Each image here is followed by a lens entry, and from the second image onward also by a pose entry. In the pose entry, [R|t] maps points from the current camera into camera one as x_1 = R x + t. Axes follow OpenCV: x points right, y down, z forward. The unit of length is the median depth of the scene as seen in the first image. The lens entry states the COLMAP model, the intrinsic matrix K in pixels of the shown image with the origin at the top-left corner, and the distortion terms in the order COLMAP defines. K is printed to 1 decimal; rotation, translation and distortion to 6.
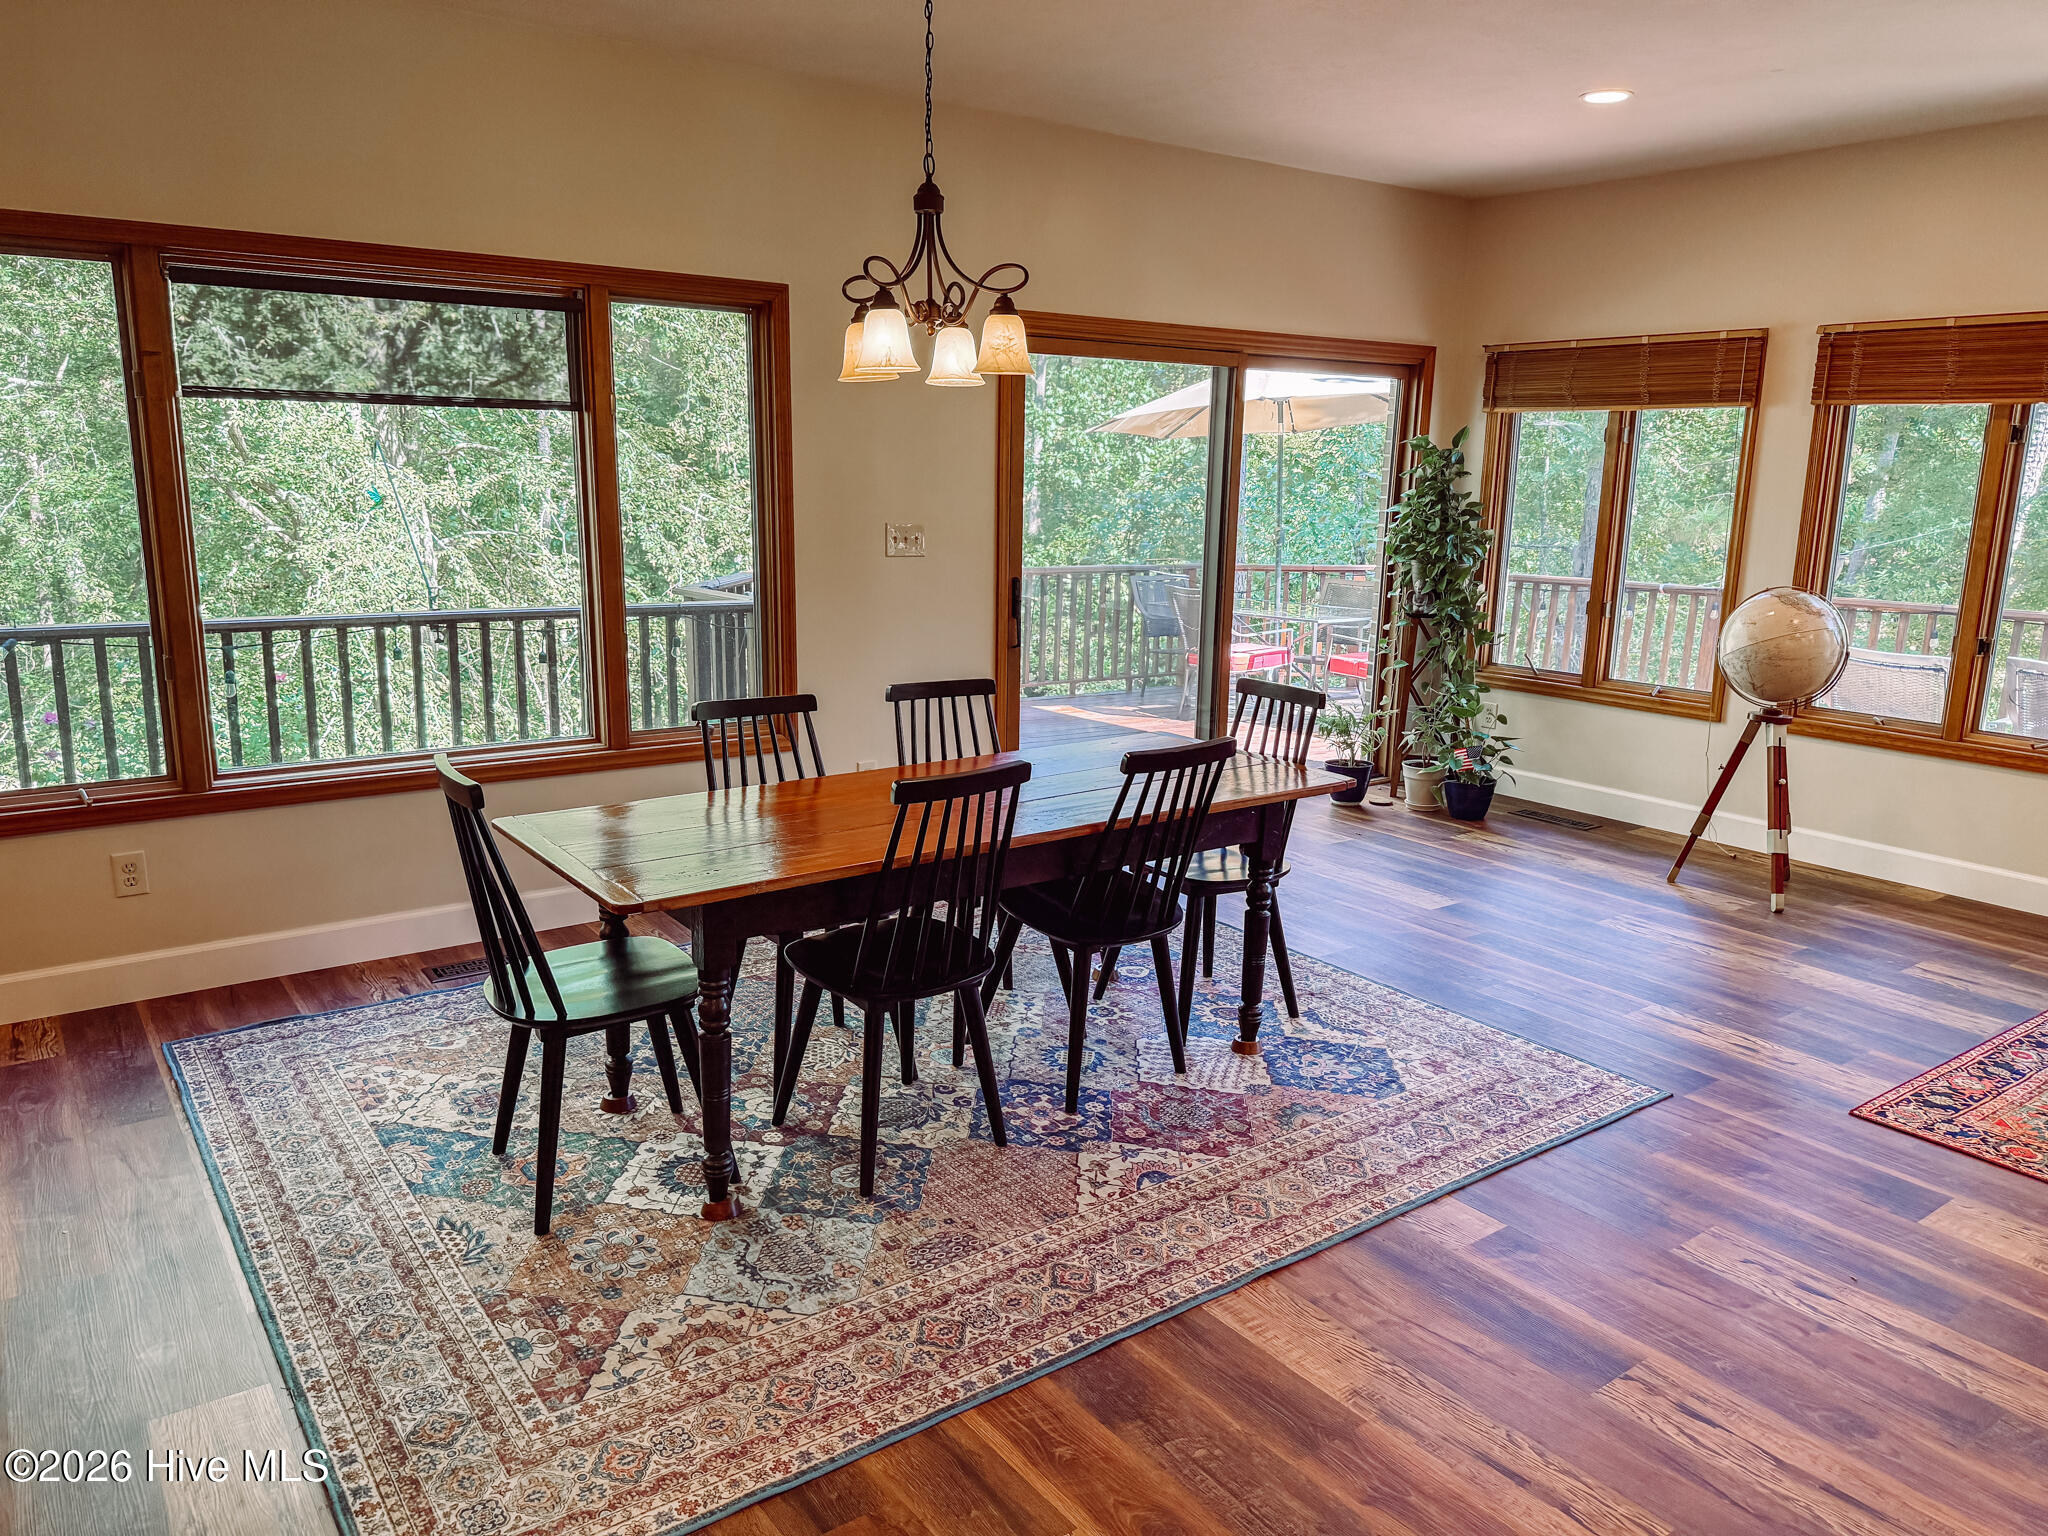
lens RADIAL K [[1446.5, 0, 1033.5], [0, 1446.5, 758.7], [0, 0, 1]] dist [0.049784, -0.051578]
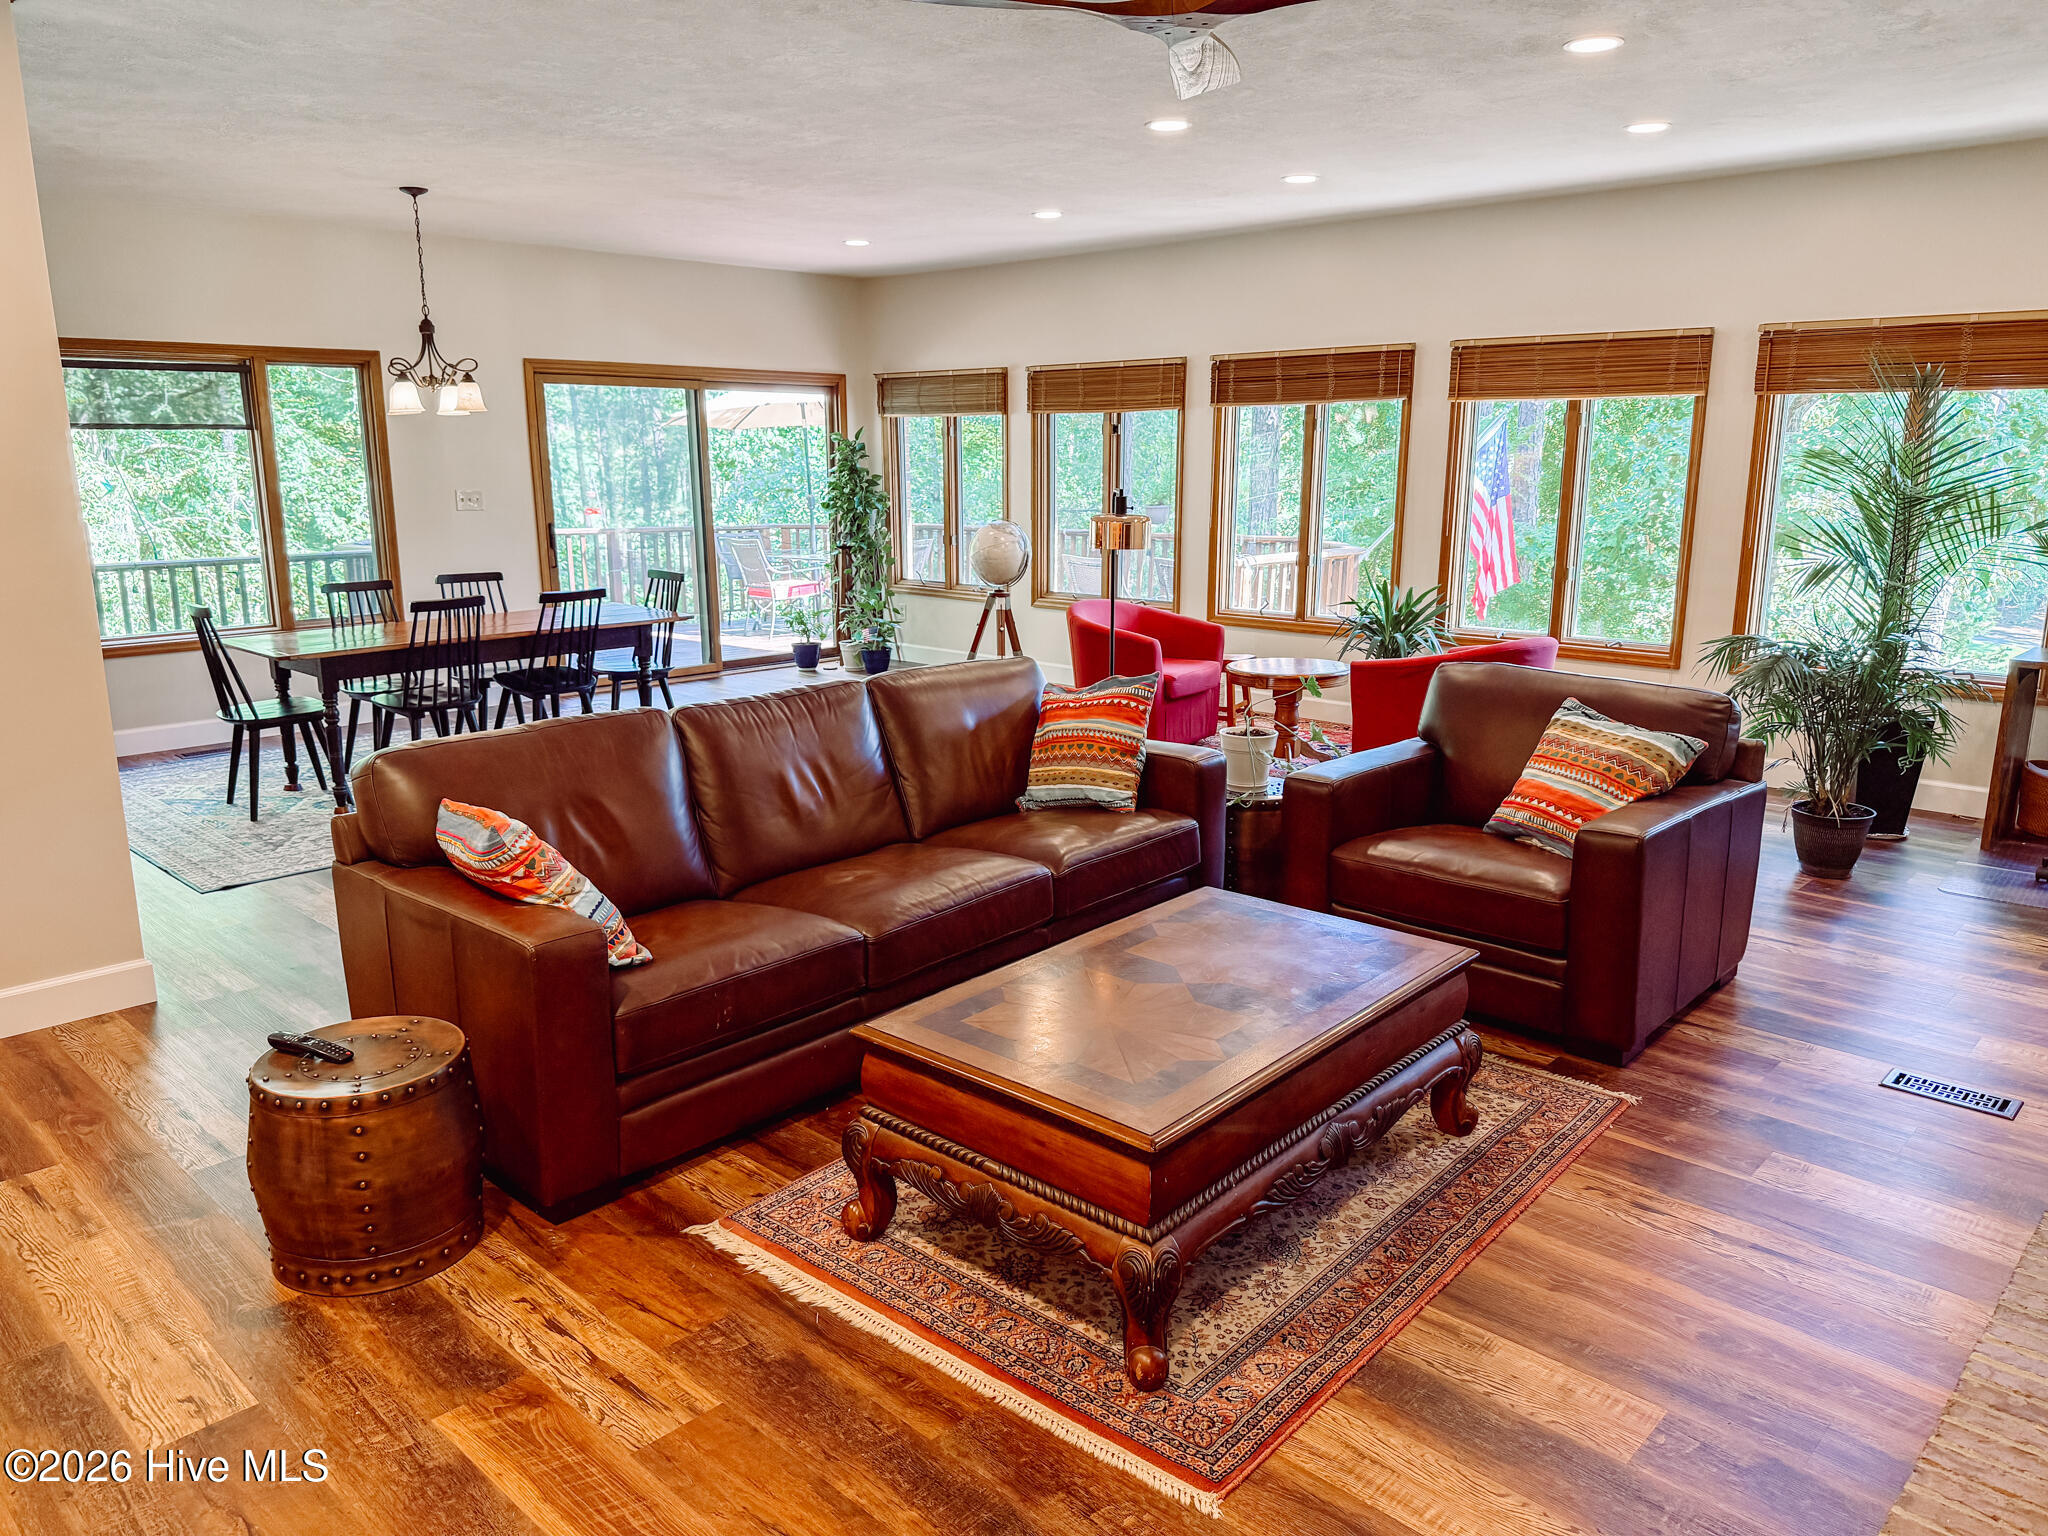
lens RADIAL K [[1446.5, 0, 1017.3], [0, 1446.5, 761.7], [0, 0, 1]] dist [0.049784, -0.051578]
pose [[0.985940, -0.054697, 0.157894, 0.216966], [0.052345, 0.998448, 0.019019, 0.126149], [-0.158690, -0.010487, 0.987273, -0.645598]]
